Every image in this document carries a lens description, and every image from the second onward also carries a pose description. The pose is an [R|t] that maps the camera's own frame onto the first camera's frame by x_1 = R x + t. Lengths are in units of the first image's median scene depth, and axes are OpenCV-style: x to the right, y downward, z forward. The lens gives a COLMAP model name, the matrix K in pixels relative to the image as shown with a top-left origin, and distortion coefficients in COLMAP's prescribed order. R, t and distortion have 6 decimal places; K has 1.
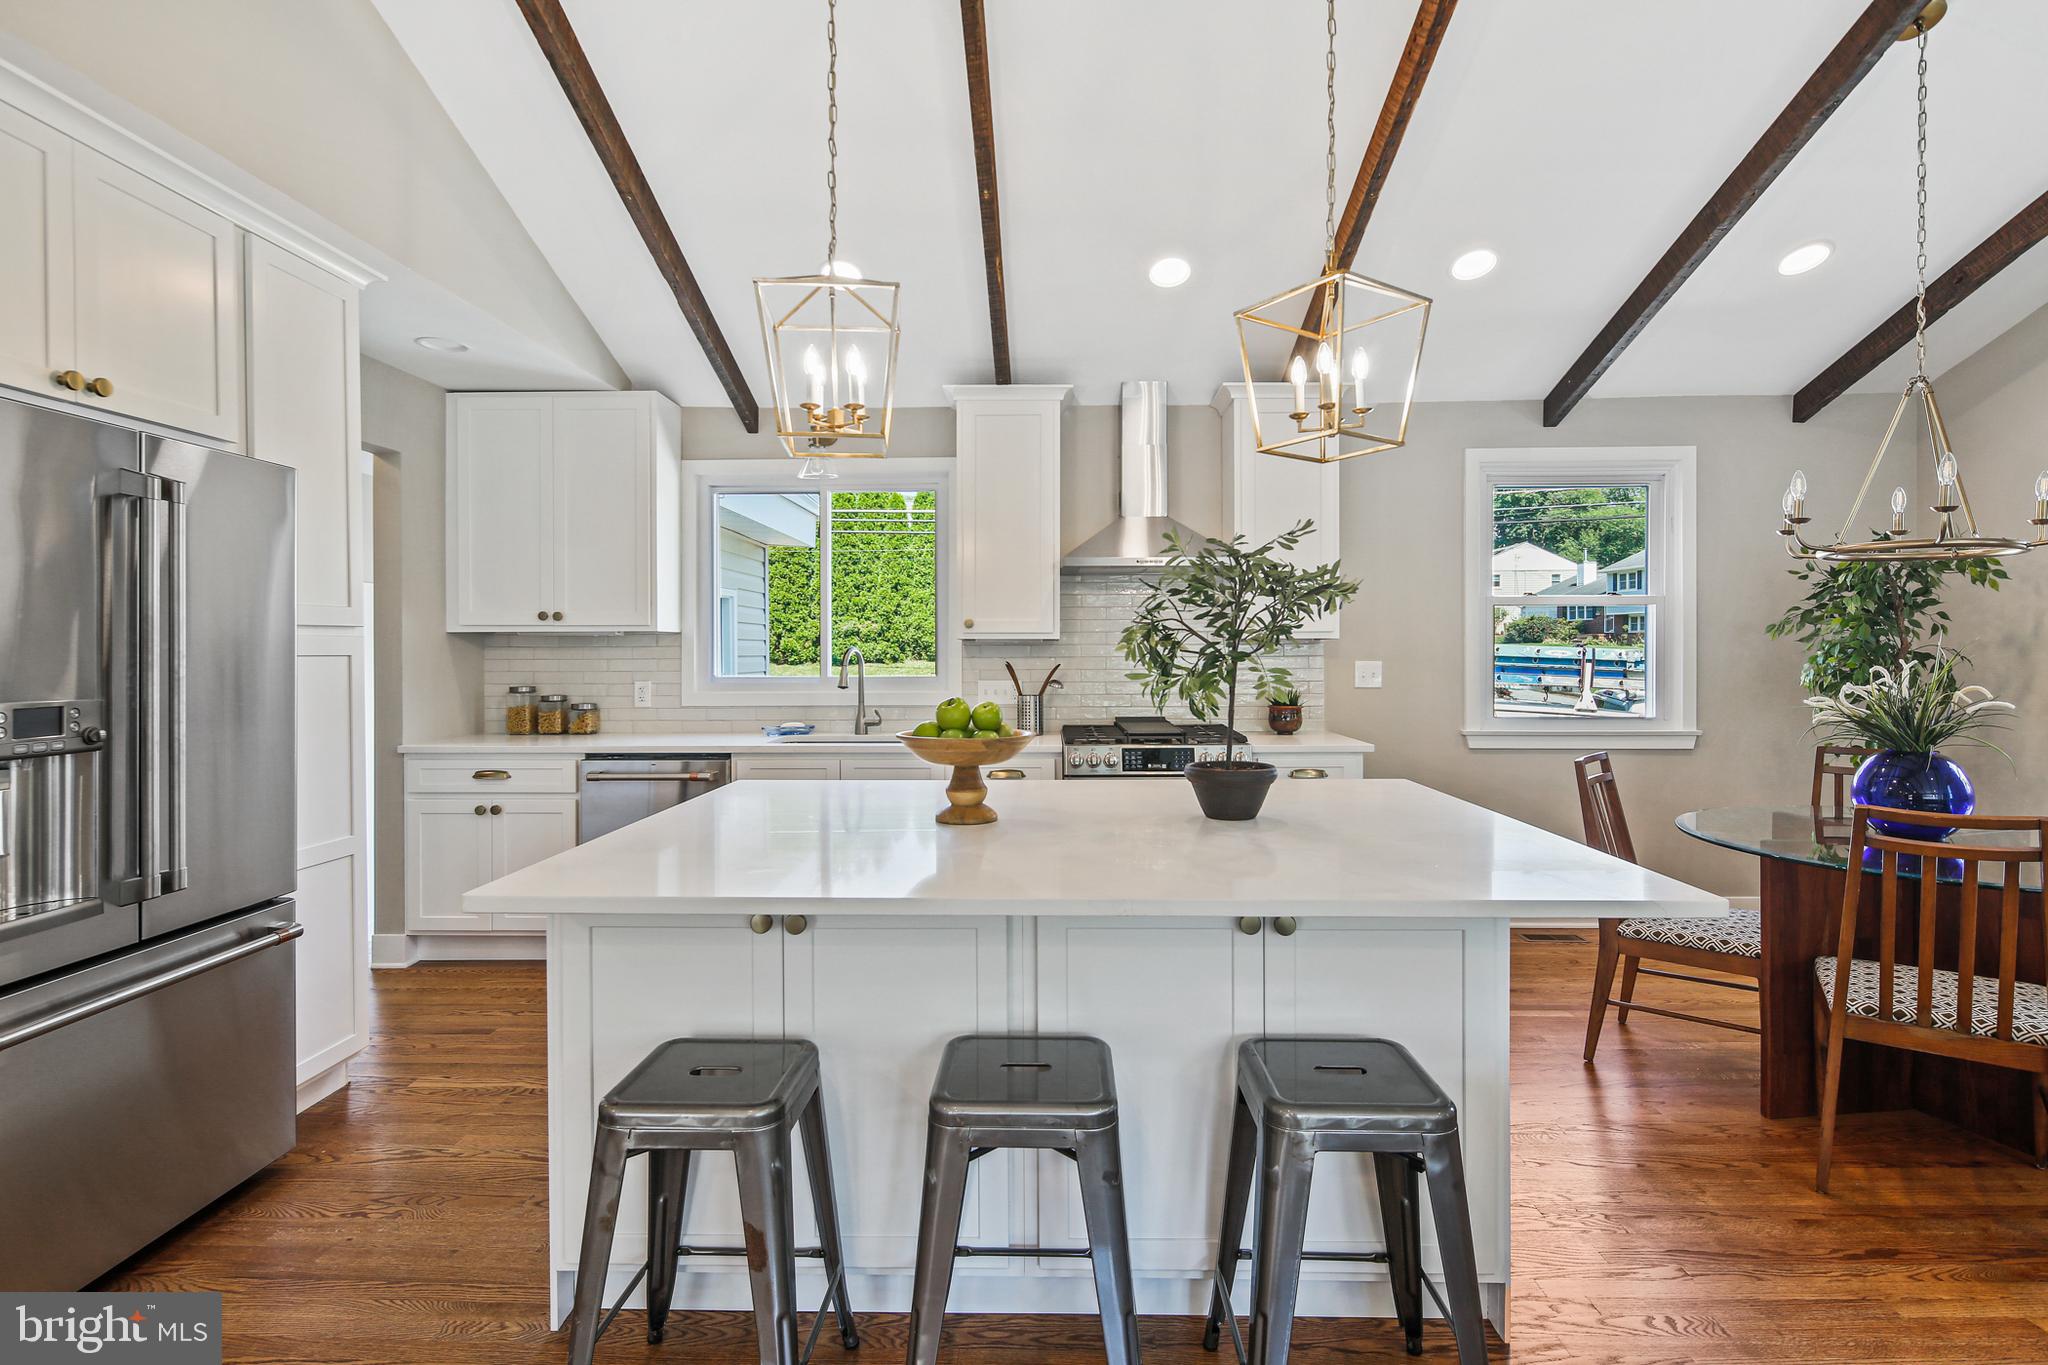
lens RADIAL K [[1002.2, 0, 1027.9], [0, 1002.2, 667.0], [0, 0, 1]] dist [-0.000692, -0.000335]
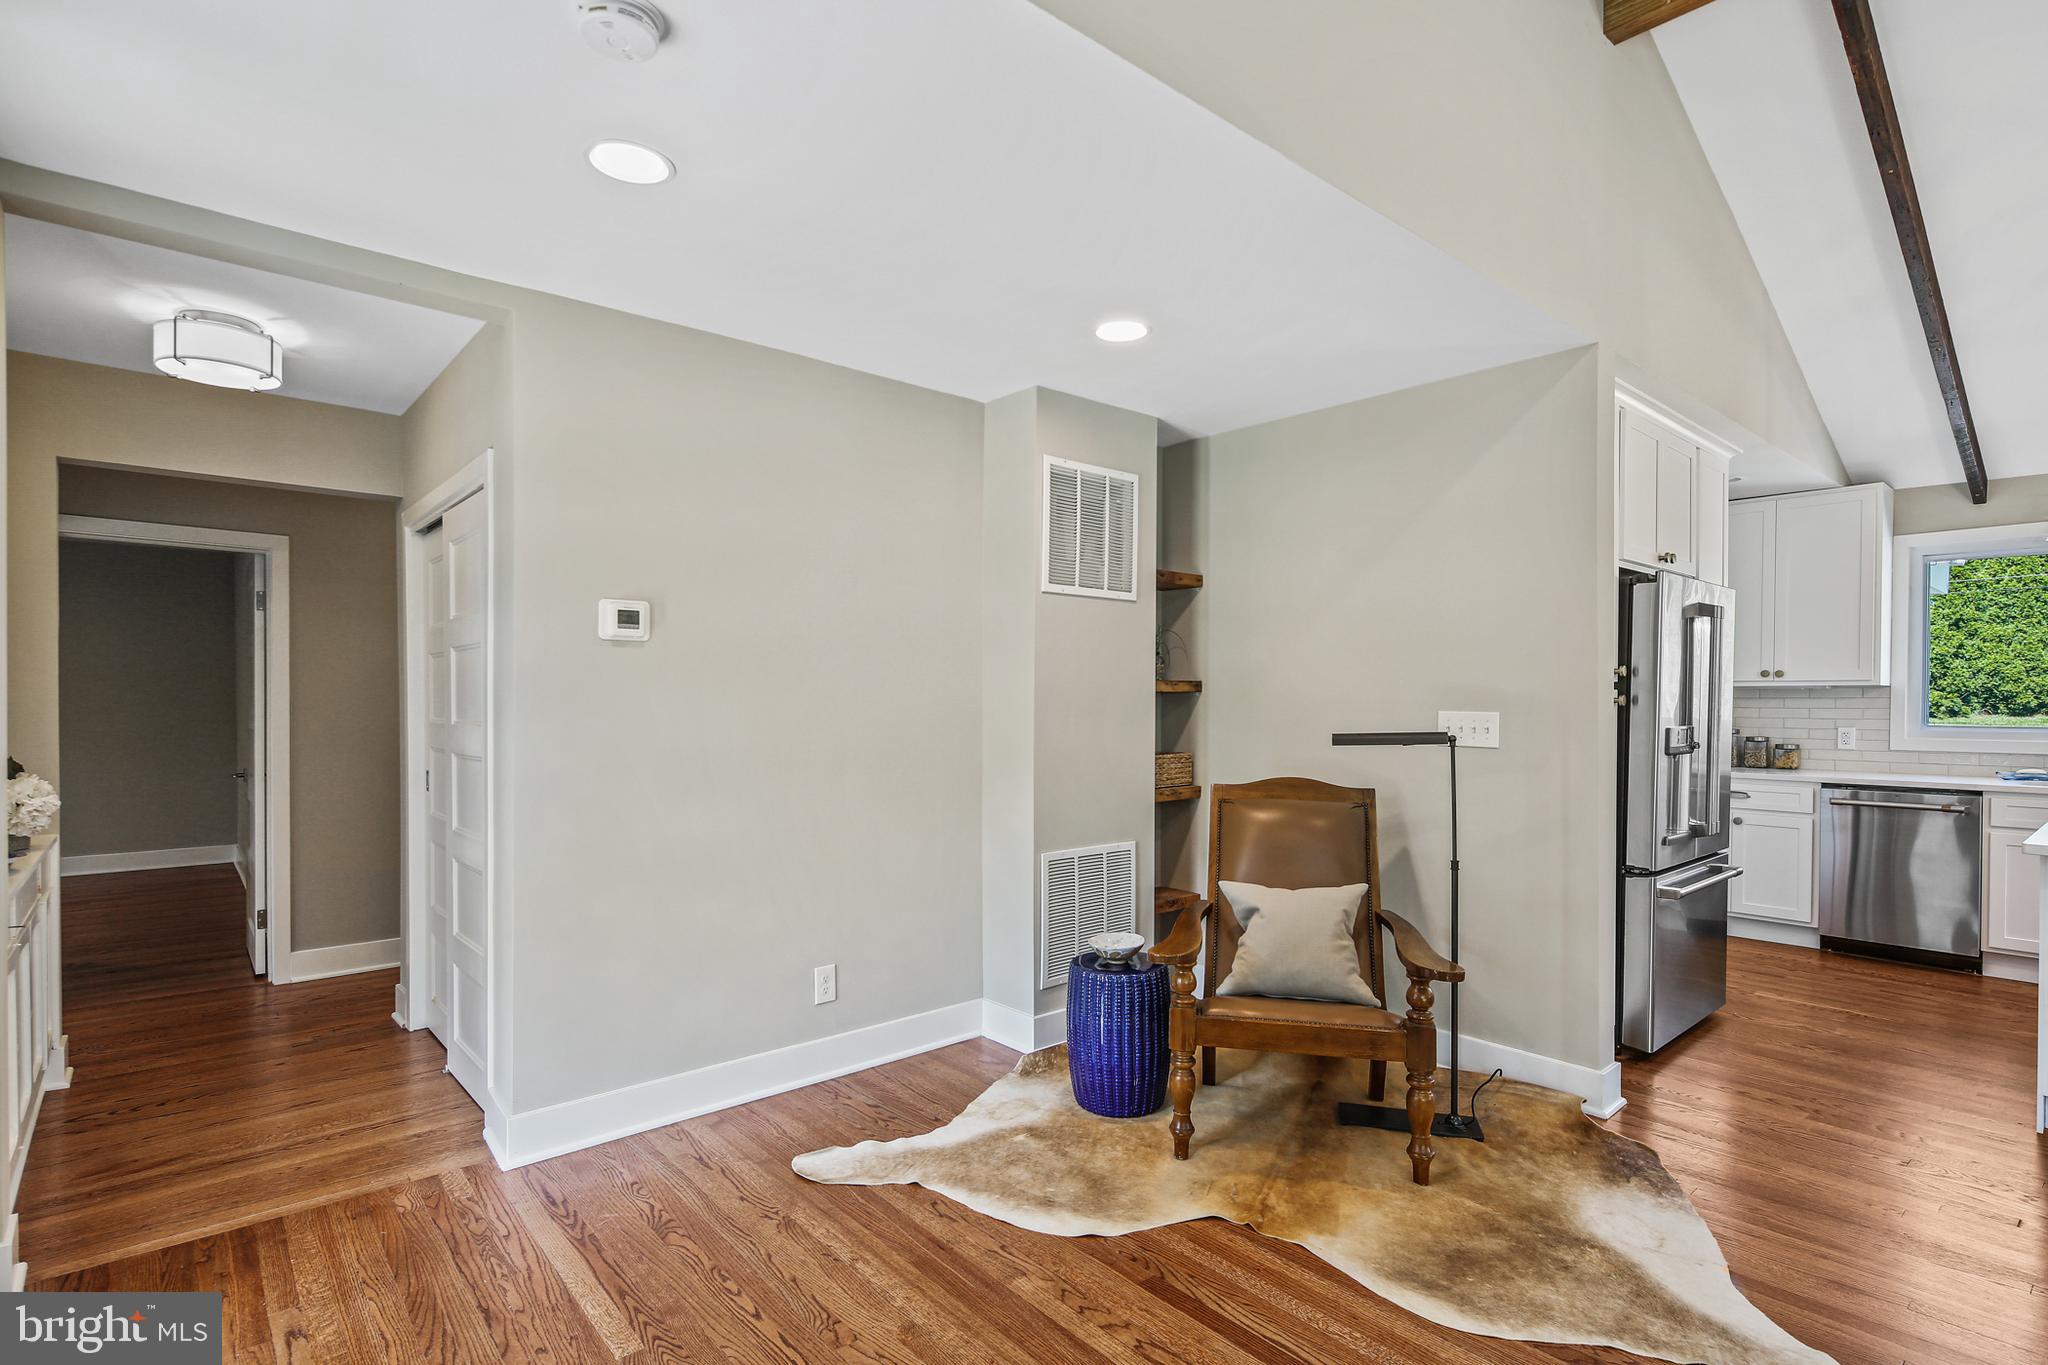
lens RADIAL K [[1001.6, 0, 1031.0], [0, 1001.6, 719.1], [0, 0, 1]] dist [0.000628, -0.000410]
pose [[0.671072, 0.019272, -0.741142, -0.167521], [-0.017049, 0.999799, 0.010561, 0.009119], [0.741196, 0.005549, 0.671265, -0.541859]]
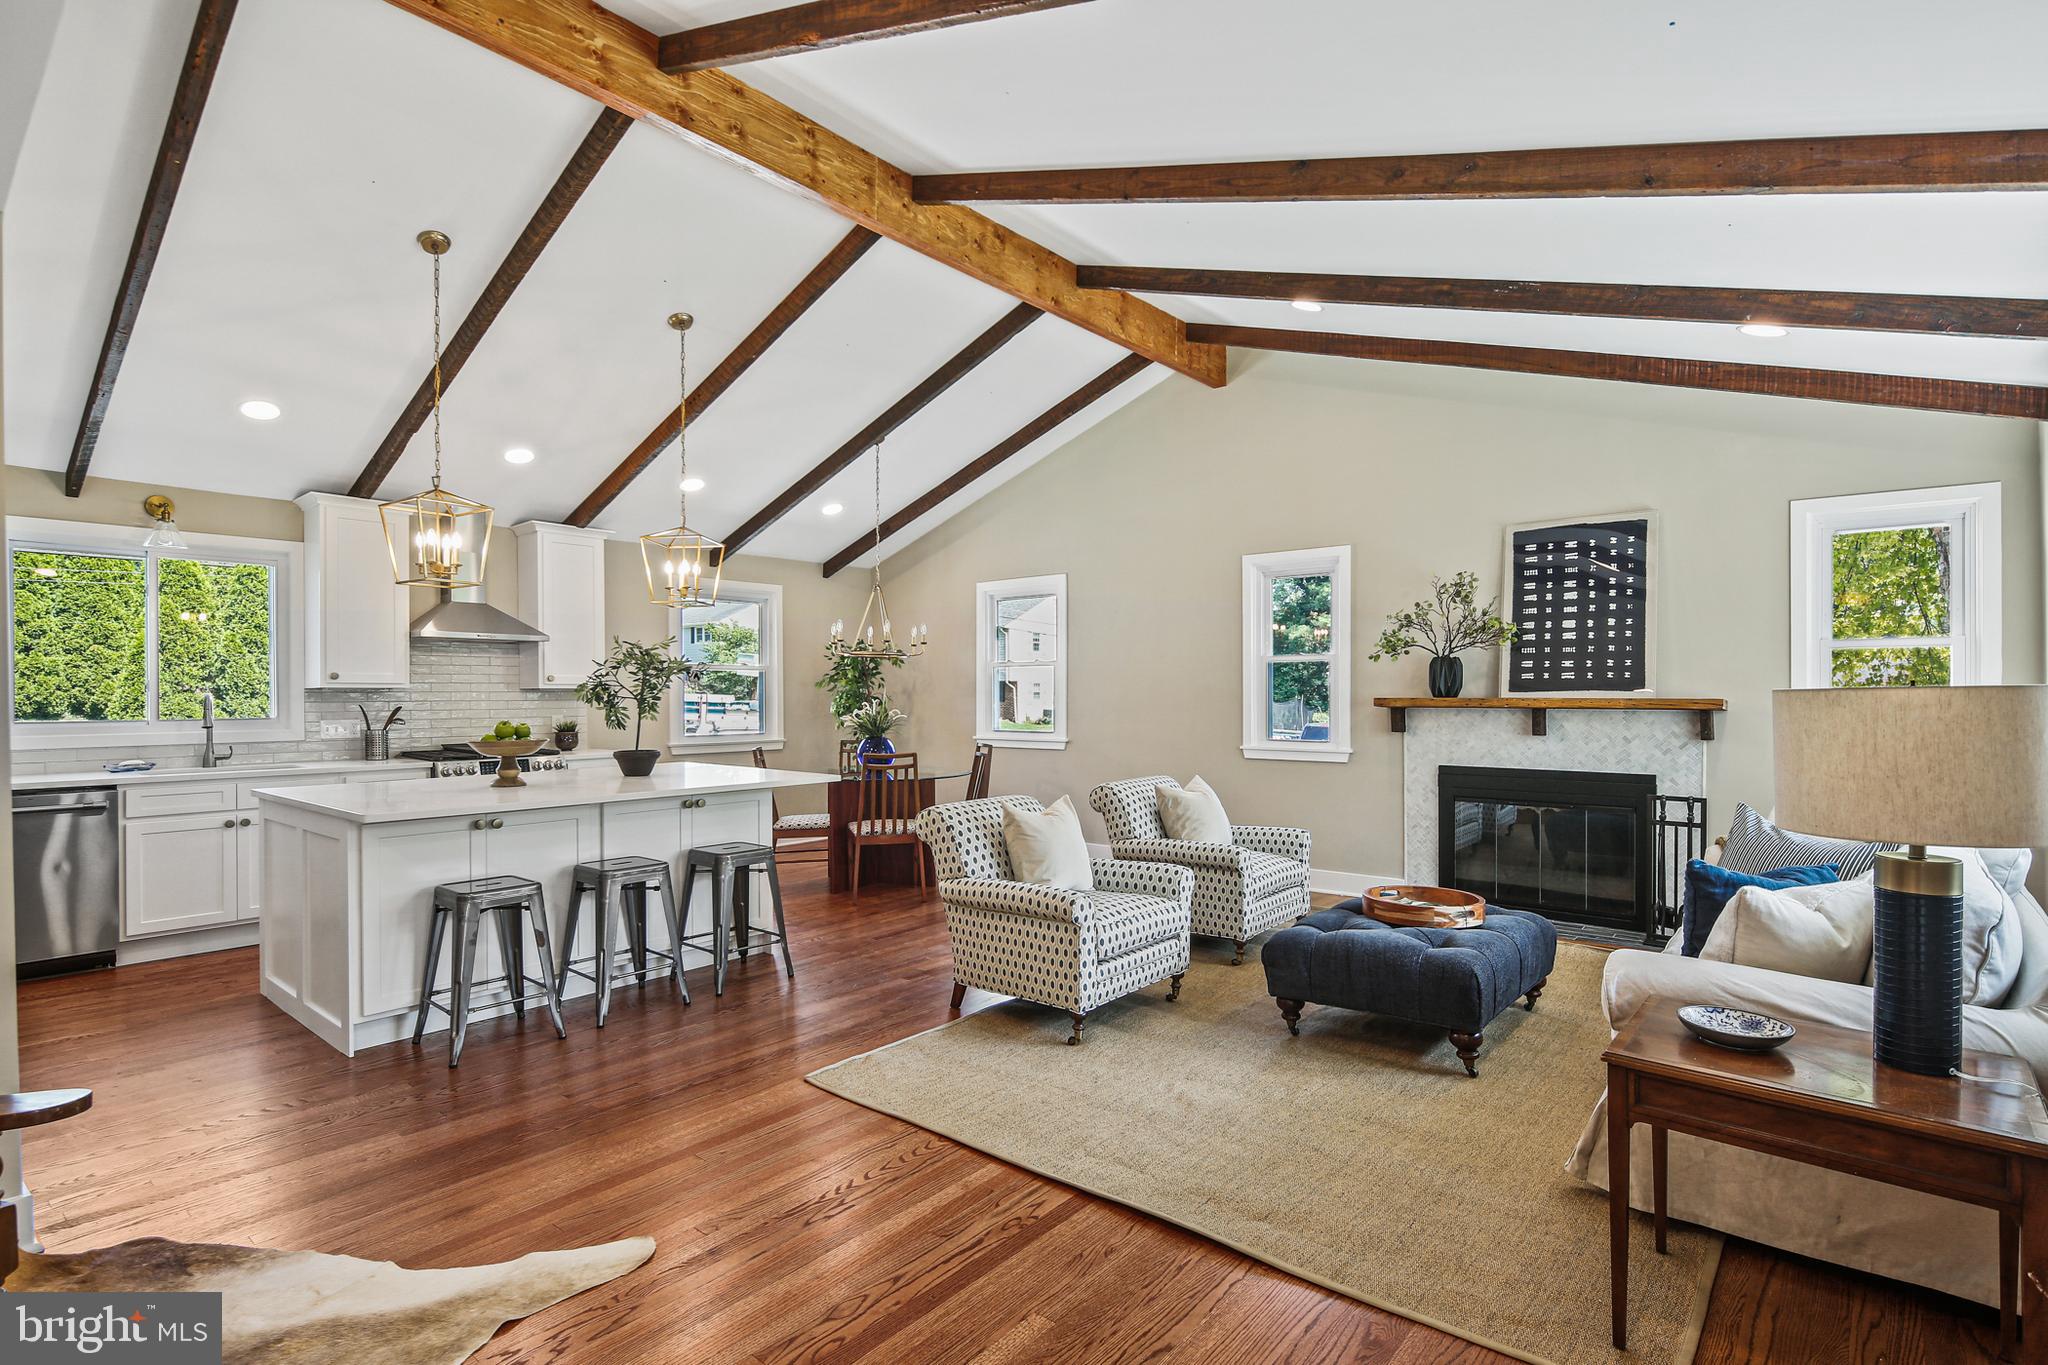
lens RADIAL K [[991.1, 0, 1019.9], [0, 991.1, 686.5], [0, 0, 1]] dist [0.001589, -0.002068]
pose [[0.628111, 0.005952, 0.778101, -0.500460], [0.014199, 0.999717, -0.019110, 0.008178], [-0.777995, 0.023052, 0.627848, -0.508727]]
